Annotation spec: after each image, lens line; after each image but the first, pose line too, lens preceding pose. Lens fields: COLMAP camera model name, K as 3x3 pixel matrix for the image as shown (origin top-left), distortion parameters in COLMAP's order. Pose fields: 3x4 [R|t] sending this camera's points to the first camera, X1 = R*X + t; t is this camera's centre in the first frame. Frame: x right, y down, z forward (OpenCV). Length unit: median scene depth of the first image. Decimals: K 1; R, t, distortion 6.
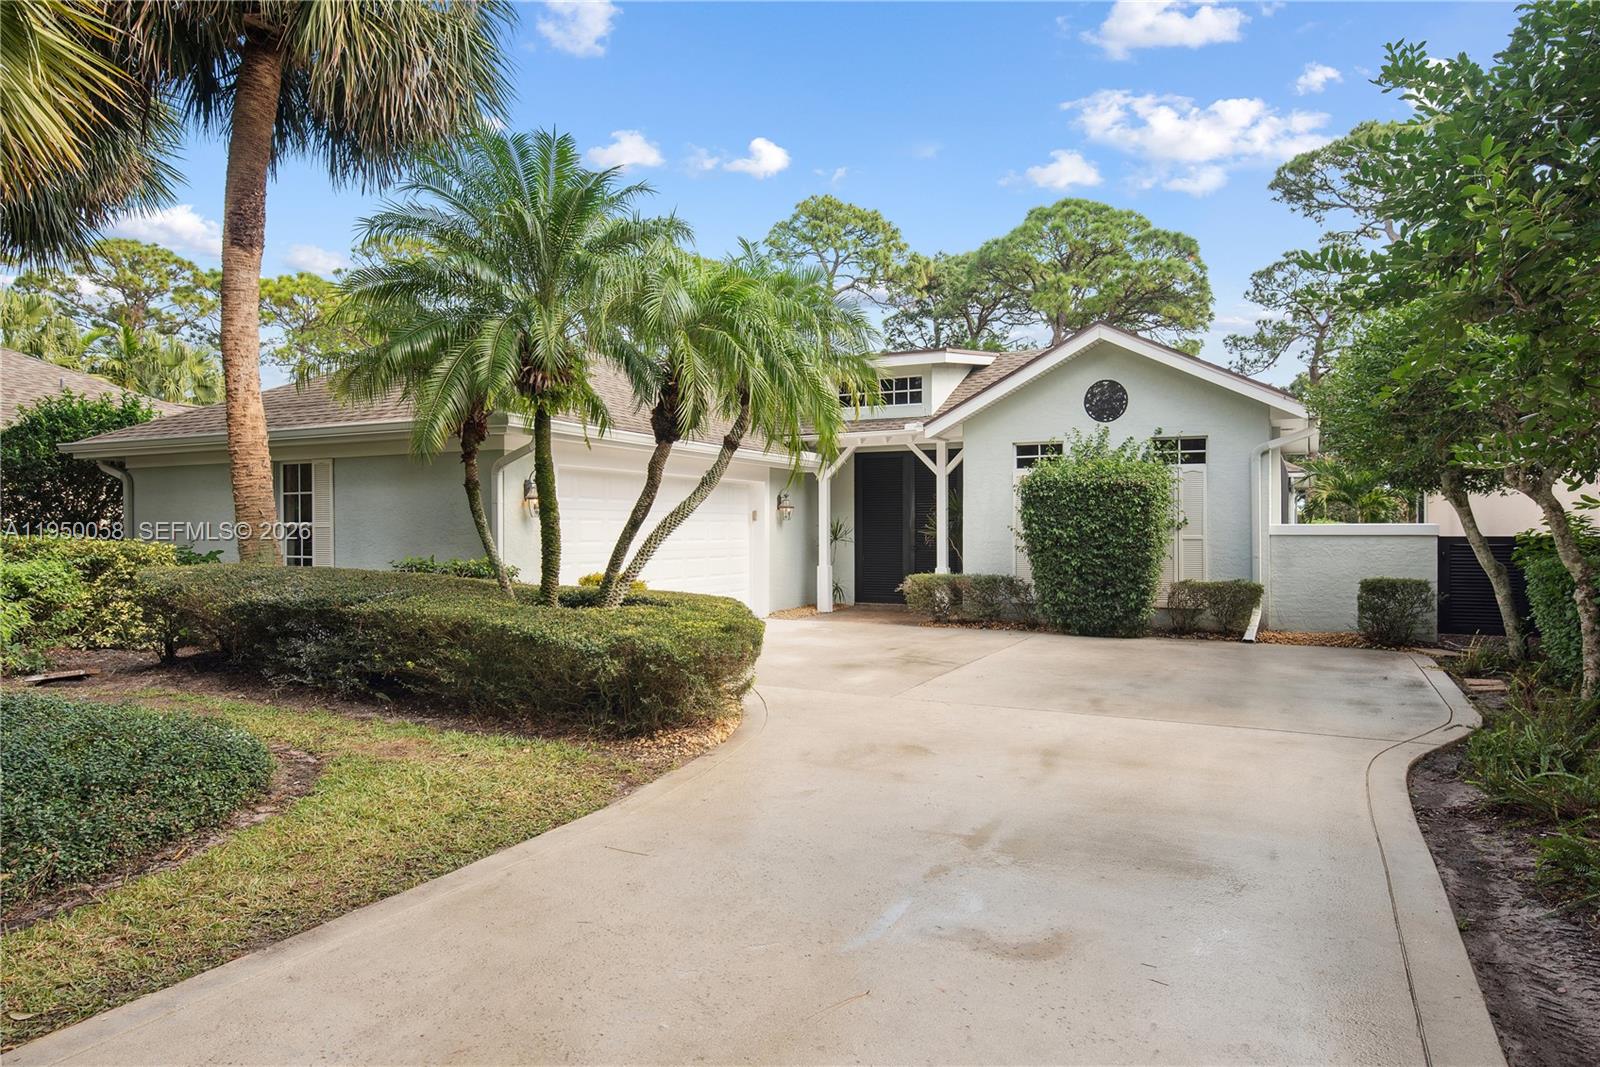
lens RADIAL K [[1024.3, 0, 802.5], [0, 1024.3, 534.2], [0, 0, 1]] dist [-0.009798, -0.001246]
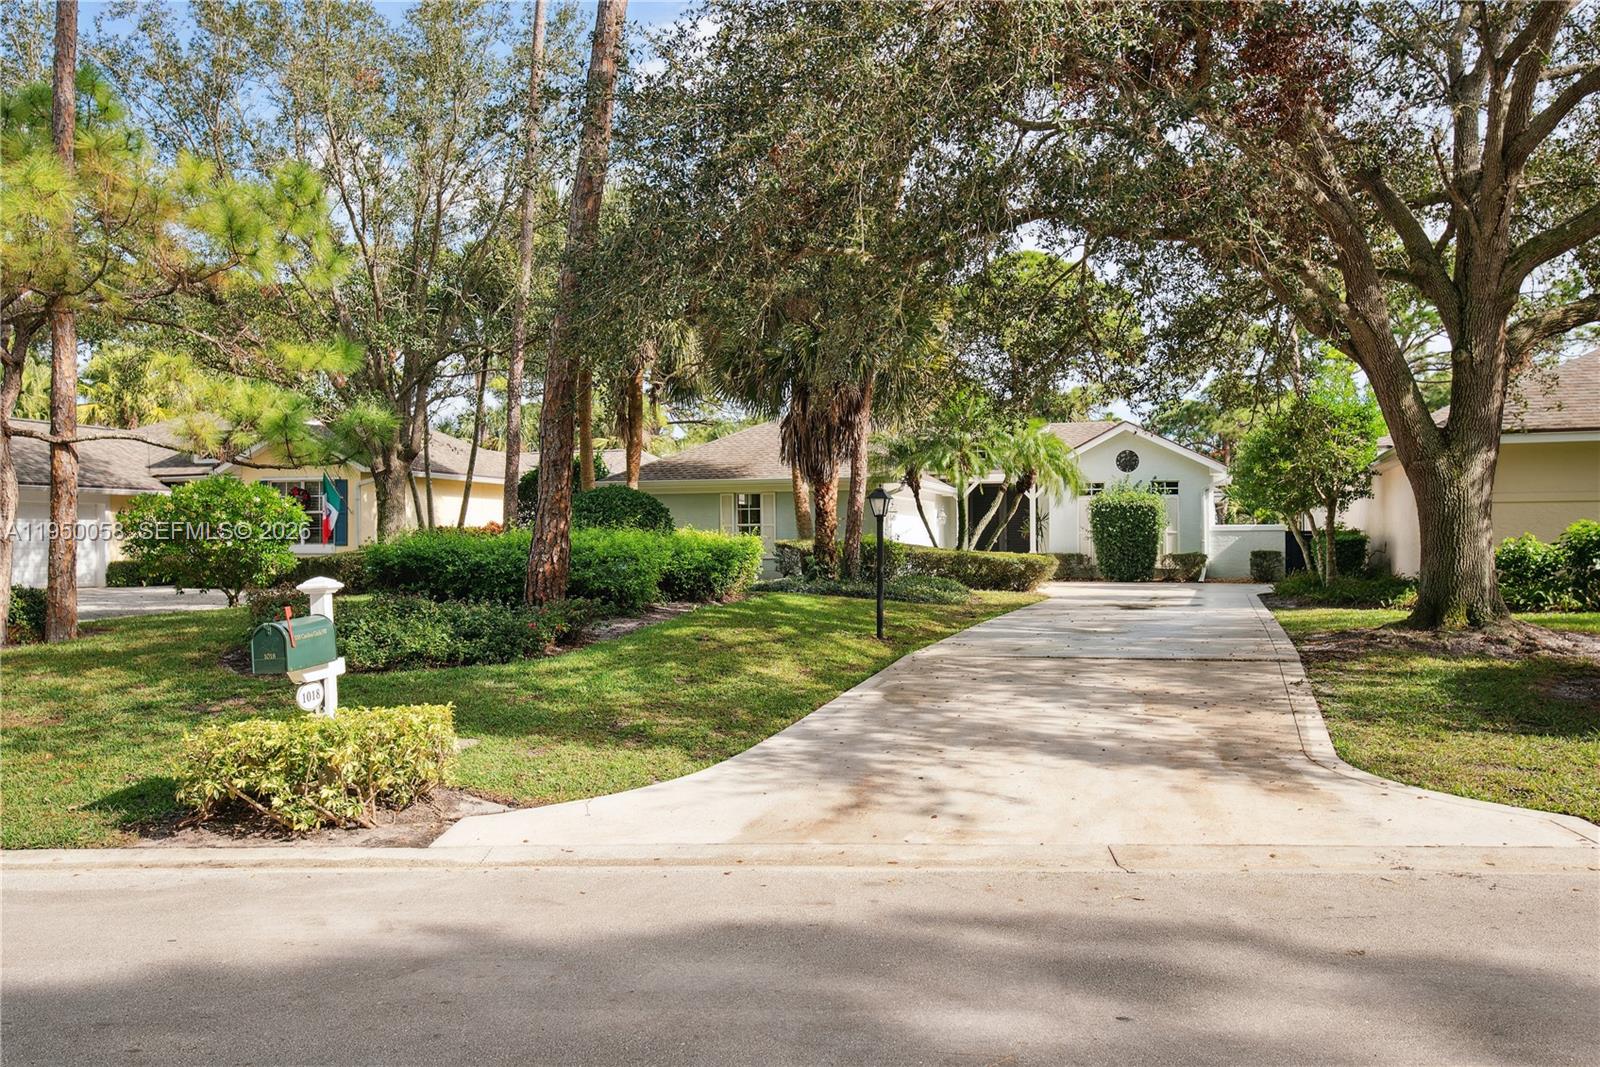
lens RADIAL K [[1370.7, 0, 798.1], [0, 1370.7, 532.0], [0, 0, 1]] dist [0.013898, 0.001921]
pose [[0.987435, -0.001993, 0.158014, -0.787908], [0.003083, 0.999973, -0.006653, 0.018586], [-0.157997, 0.007056, 0.987414, -1.573396]]
